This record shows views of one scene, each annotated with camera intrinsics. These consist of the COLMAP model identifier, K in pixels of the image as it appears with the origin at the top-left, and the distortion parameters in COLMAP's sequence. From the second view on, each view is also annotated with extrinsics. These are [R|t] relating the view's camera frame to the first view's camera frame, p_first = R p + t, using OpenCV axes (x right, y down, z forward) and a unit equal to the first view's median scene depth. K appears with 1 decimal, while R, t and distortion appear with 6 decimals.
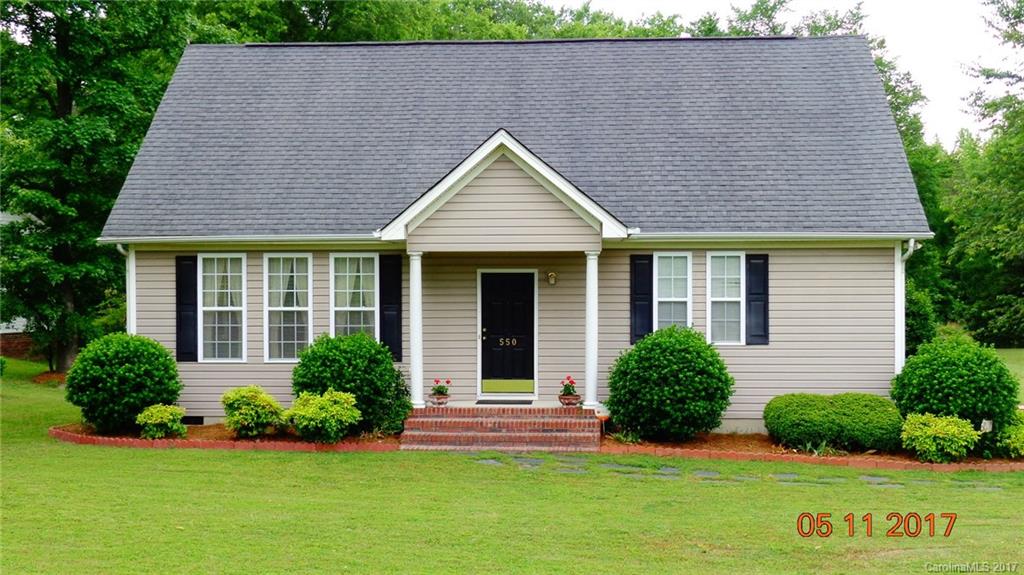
lens RADIAL K [[1197.4, 0, 512.2], [0, 1197.4, 290.6], [0, 0, 1]] dist [-0.042526, 0.000000]
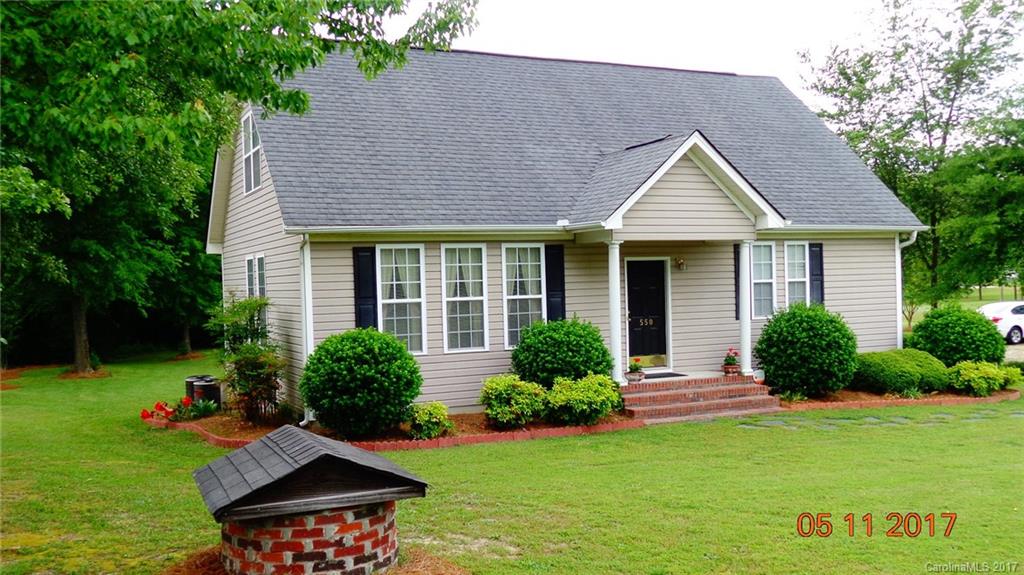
lens RADIAL K [[1020.4, 0, 515.7], [0, 1020.4, 287.2], [0, 0, 1]] dist [-0.029449, 0.000000]
pose [[0.865666, -0.024679, 0.500013, -0.595358], [0.022573, 0.999693, 0.010262, -0.002475], [-0.500113, 0.002403, 0.865957, 0.239638]]
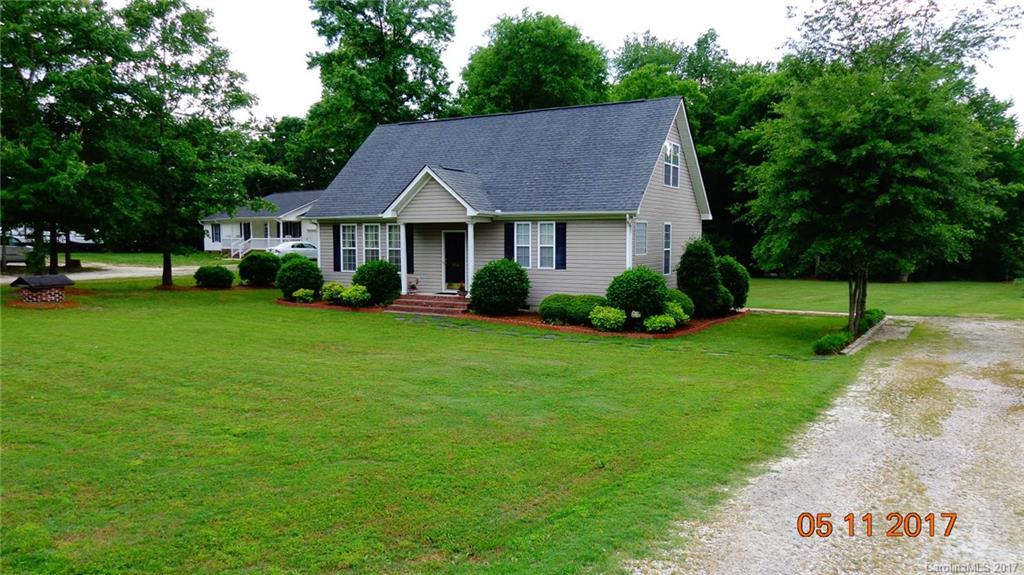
lens RADIAL K [[720.0, 0, 511.2], [0, 720.0, 283.5], [0, 0, 1]] dist [-0.007961, -0.006111]
pose [[0.899207, 0.029713, -0.436513, 0.645659], [-0.003730, 0.998176, 0.060261, -0.001935], [0.437507, -0.052559, 0.897678, -0.090344]]
